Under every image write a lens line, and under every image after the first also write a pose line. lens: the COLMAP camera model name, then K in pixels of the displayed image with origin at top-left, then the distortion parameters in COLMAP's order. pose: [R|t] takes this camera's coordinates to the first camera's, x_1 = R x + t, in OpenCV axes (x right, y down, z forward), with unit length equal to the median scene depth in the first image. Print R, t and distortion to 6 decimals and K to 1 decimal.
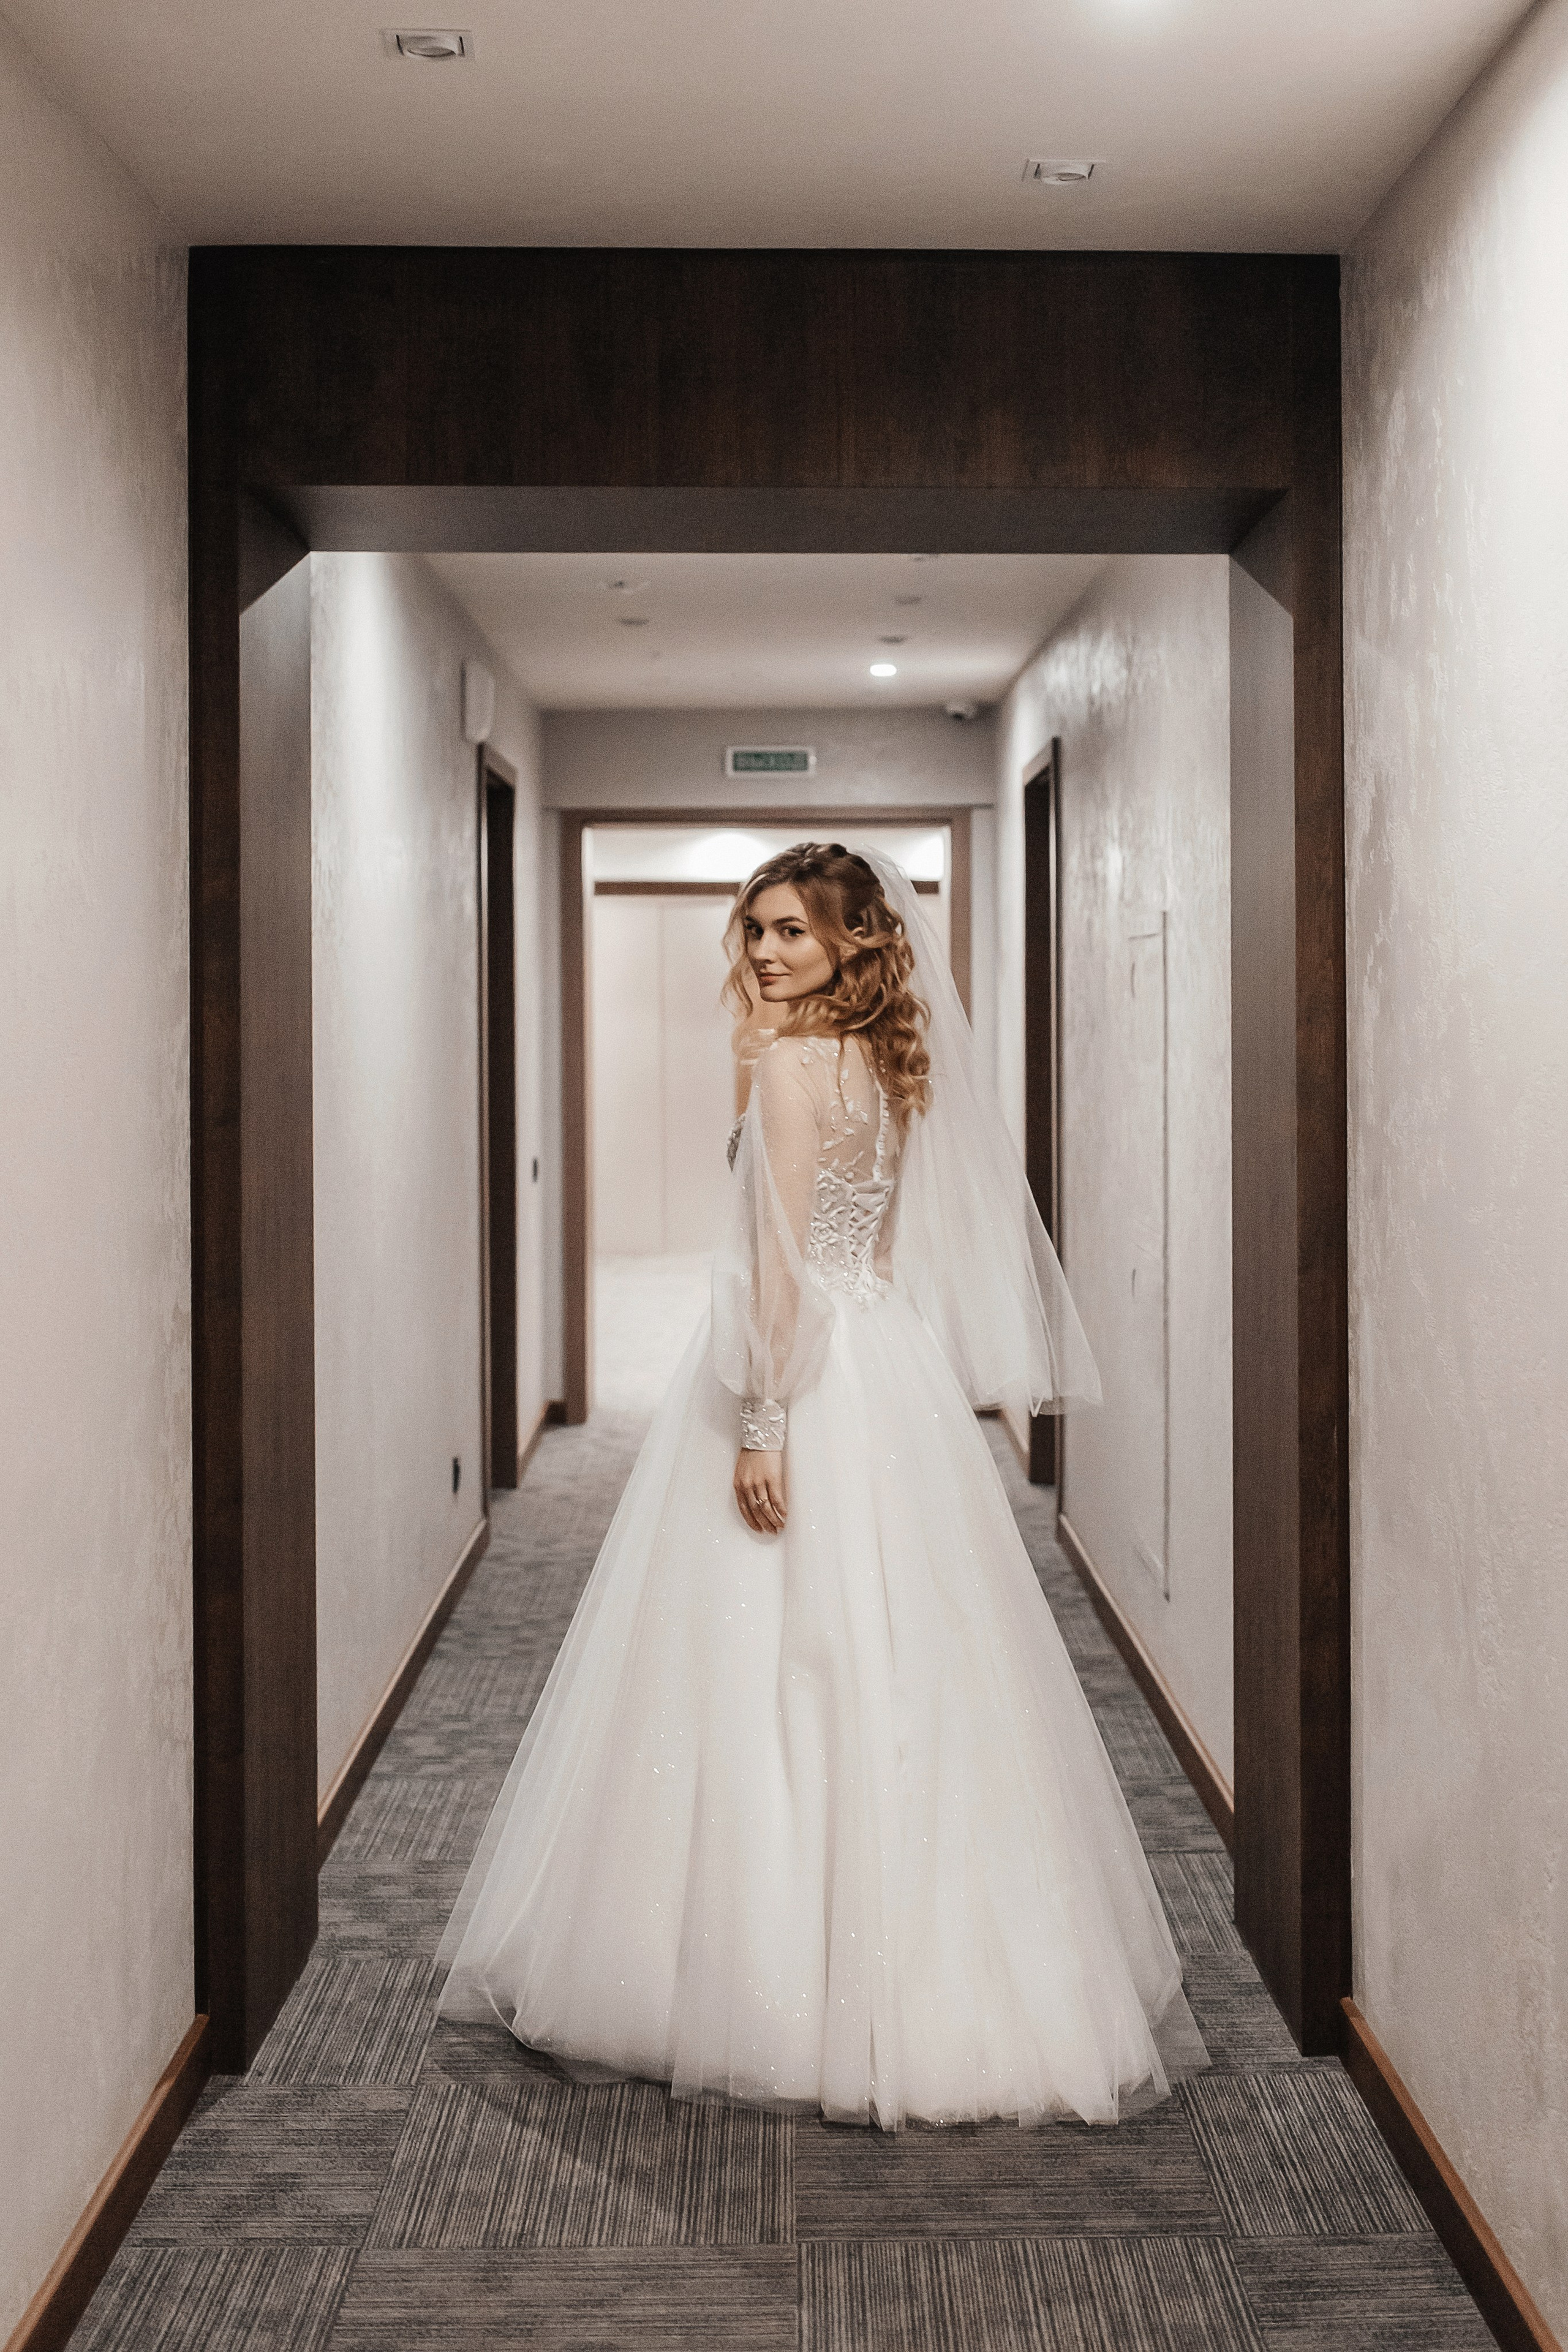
lens RADIAL K [[2392.4, 0, 770.9], [0, 2392.4, 1098.9], [0, 0, 1]] dist [0.001416, 0.004280]
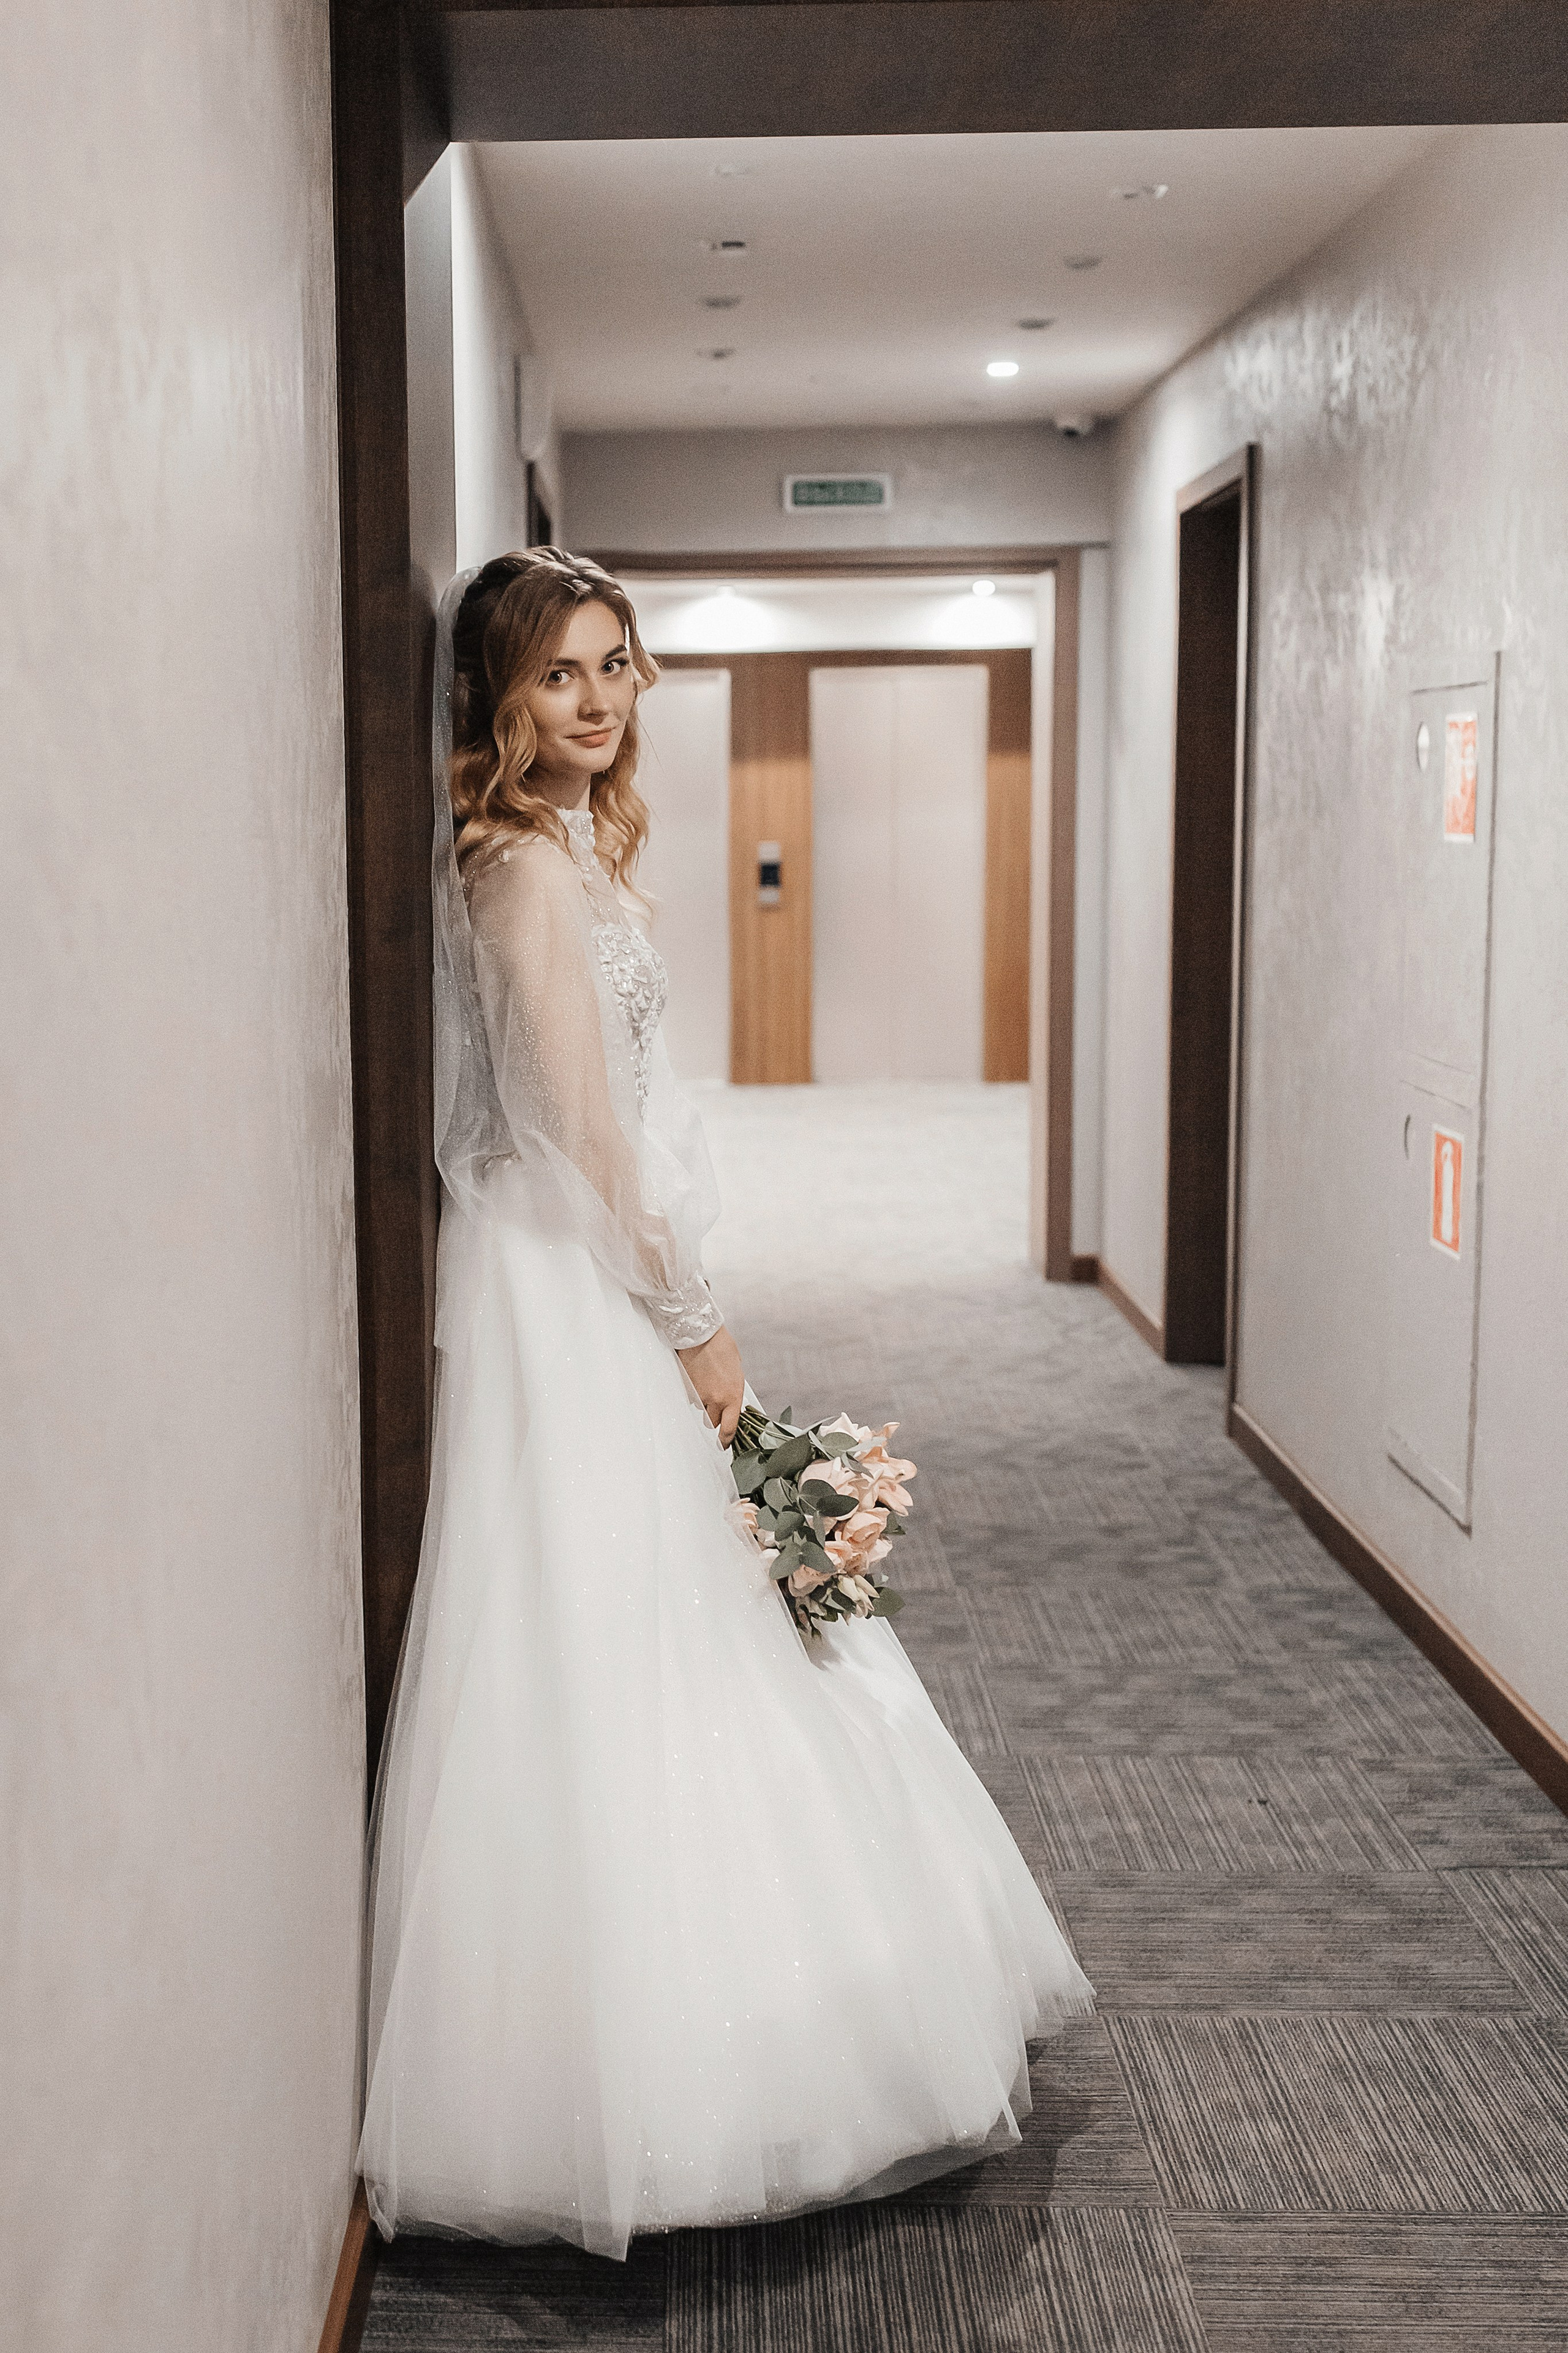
lens RADIAL K [[2636.8, 0, 616.9], [0, 2636.8, 1189.5], [0, 0, 1]] dist [0.029870, 0.022167]
pose [[0.999279, -0.001220, -0.037954, -0.061963], [0.005259, 0.994297, 0.106516, 0.000599], [0.037607, -0.106638, 0.993586, 0.094889]]
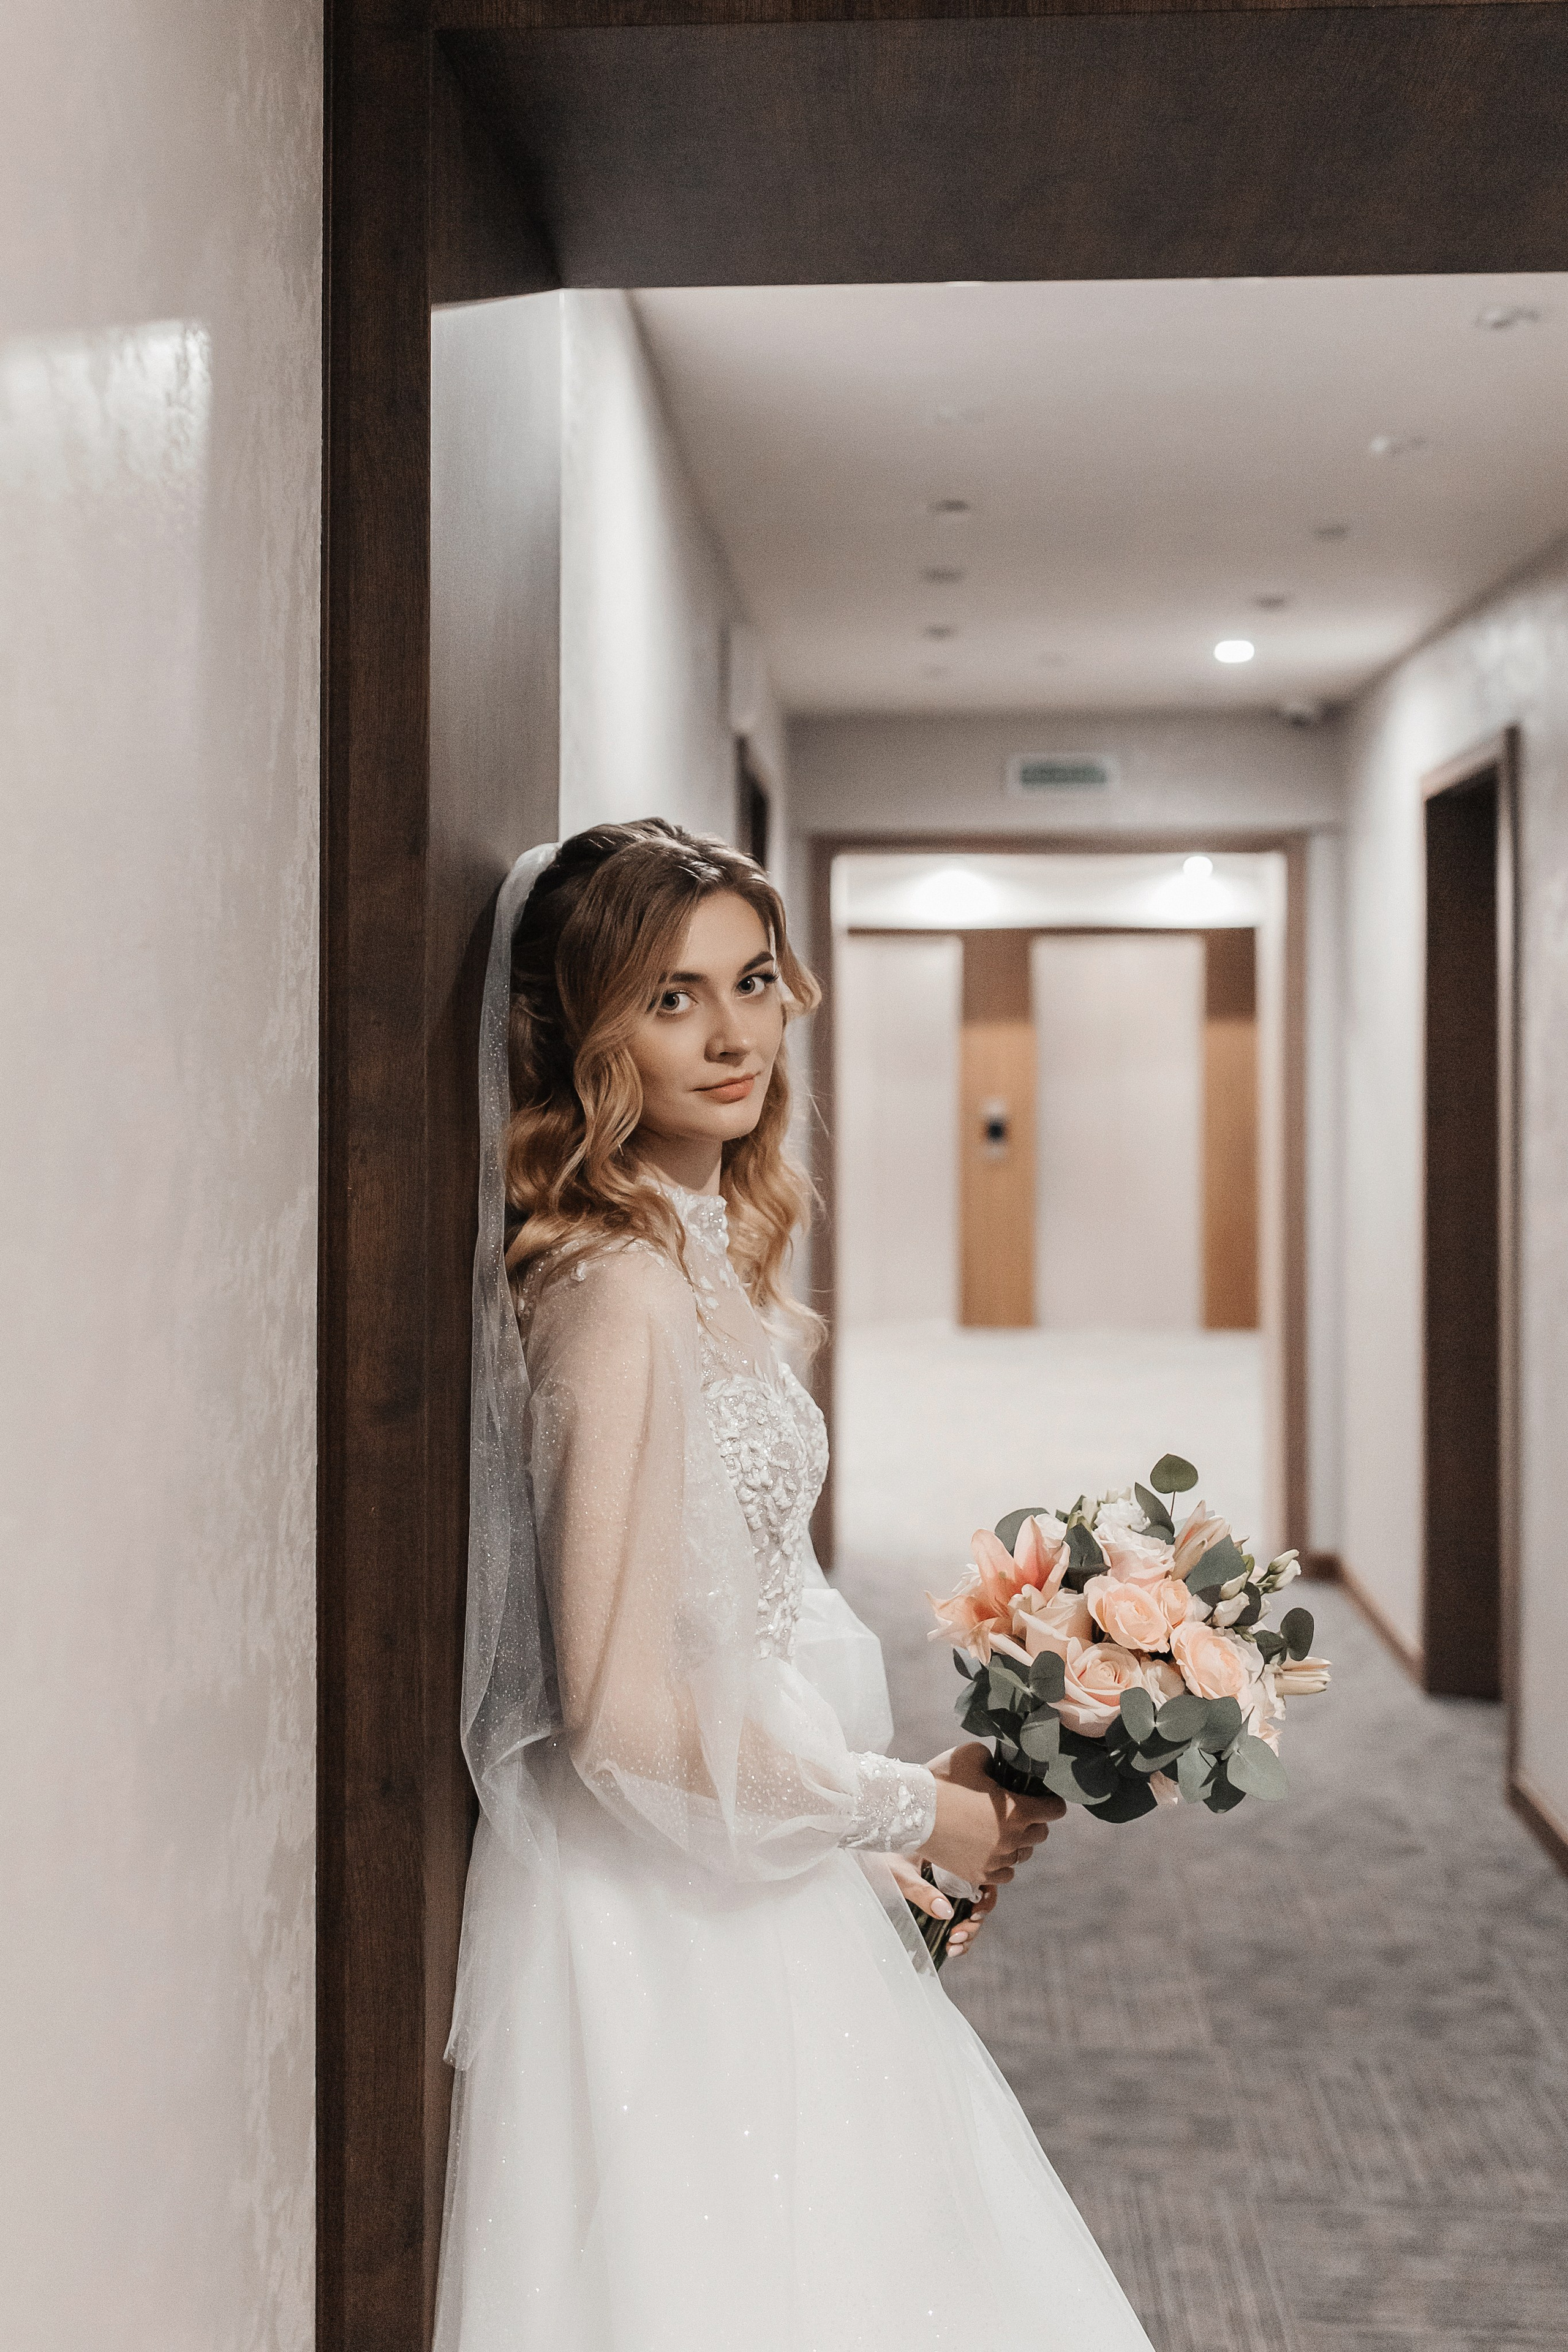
lens RADIAL K [[2392.4, 0, 770.9], [0, 2392.4, 1098.9], [0, 0, 1]] dist [0.001416, 0.004280]
pose [[0.997257, 0.003418, -0.073940, -0.057847], [-0.004887, 0.999794, -0.019694, -0.019724], [0.073857, 0.020002, 0.997068, 0.259178]]
